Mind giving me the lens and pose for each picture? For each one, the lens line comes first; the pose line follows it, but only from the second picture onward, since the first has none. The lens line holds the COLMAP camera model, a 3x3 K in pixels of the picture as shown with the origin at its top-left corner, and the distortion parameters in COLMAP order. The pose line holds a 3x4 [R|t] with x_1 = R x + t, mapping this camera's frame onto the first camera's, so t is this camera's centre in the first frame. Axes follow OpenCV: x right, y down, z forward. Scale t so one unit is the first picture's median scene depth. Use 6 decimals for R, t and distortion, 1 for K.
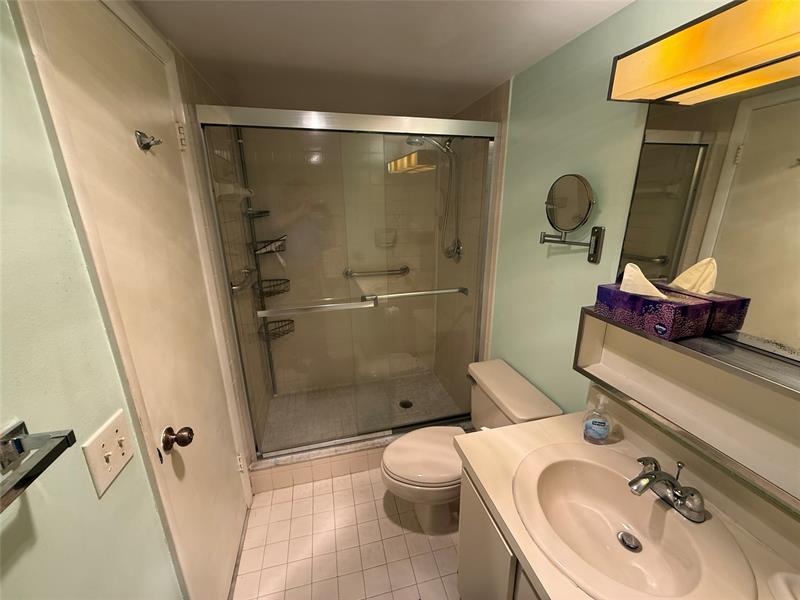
lens RADIAL K [[318.5, 0, 397.8], [0, 318.5, 298.8], [0, 0, 1]] dist [0.000366, 0.000899]
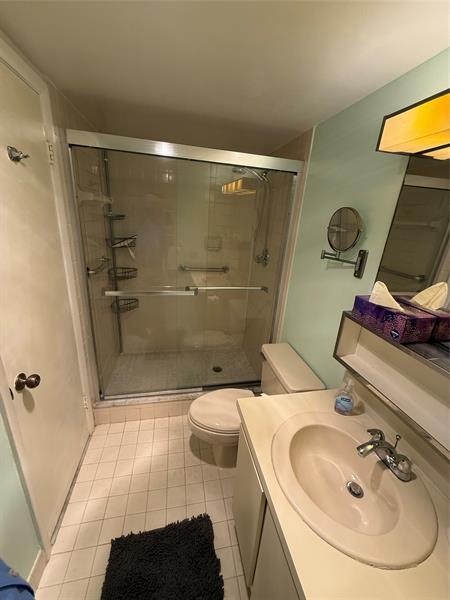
lens RADIAL K [[238.9, 0, 224.7], [0, 238.9, 297.9], [0, 0, 1]] dist [0.000366, 0.000899]
pose [[0.996122, 0.087111, -0.012327, 0.079454], [-0.086580, 0.995499, 0.038534, -0.017197], [0.015628, -0.037317, 0.999181, 0.013595]]
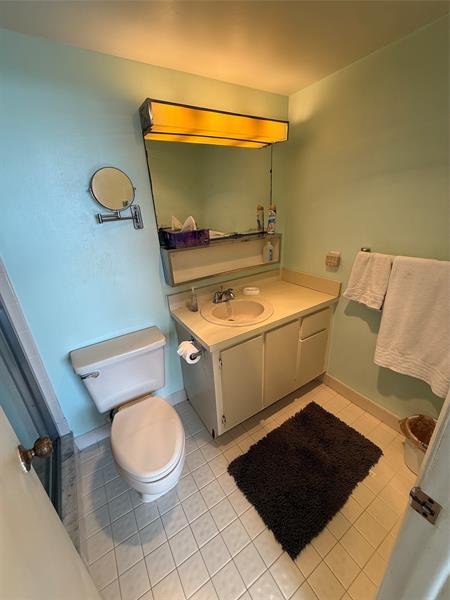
lens RADIAL K [[238.9, 0, 223.2], [0, 238.9, 297.9], [0, 0, 1]] dist [0.000366, 0.000899]
pose [[-0.309401, -0.326291, 0.893200, -0.595622], [0.324667, 0.846602, 0.421731, -0.158889], [-0.893791, 0.420476, -0.156003, 0.805450]]
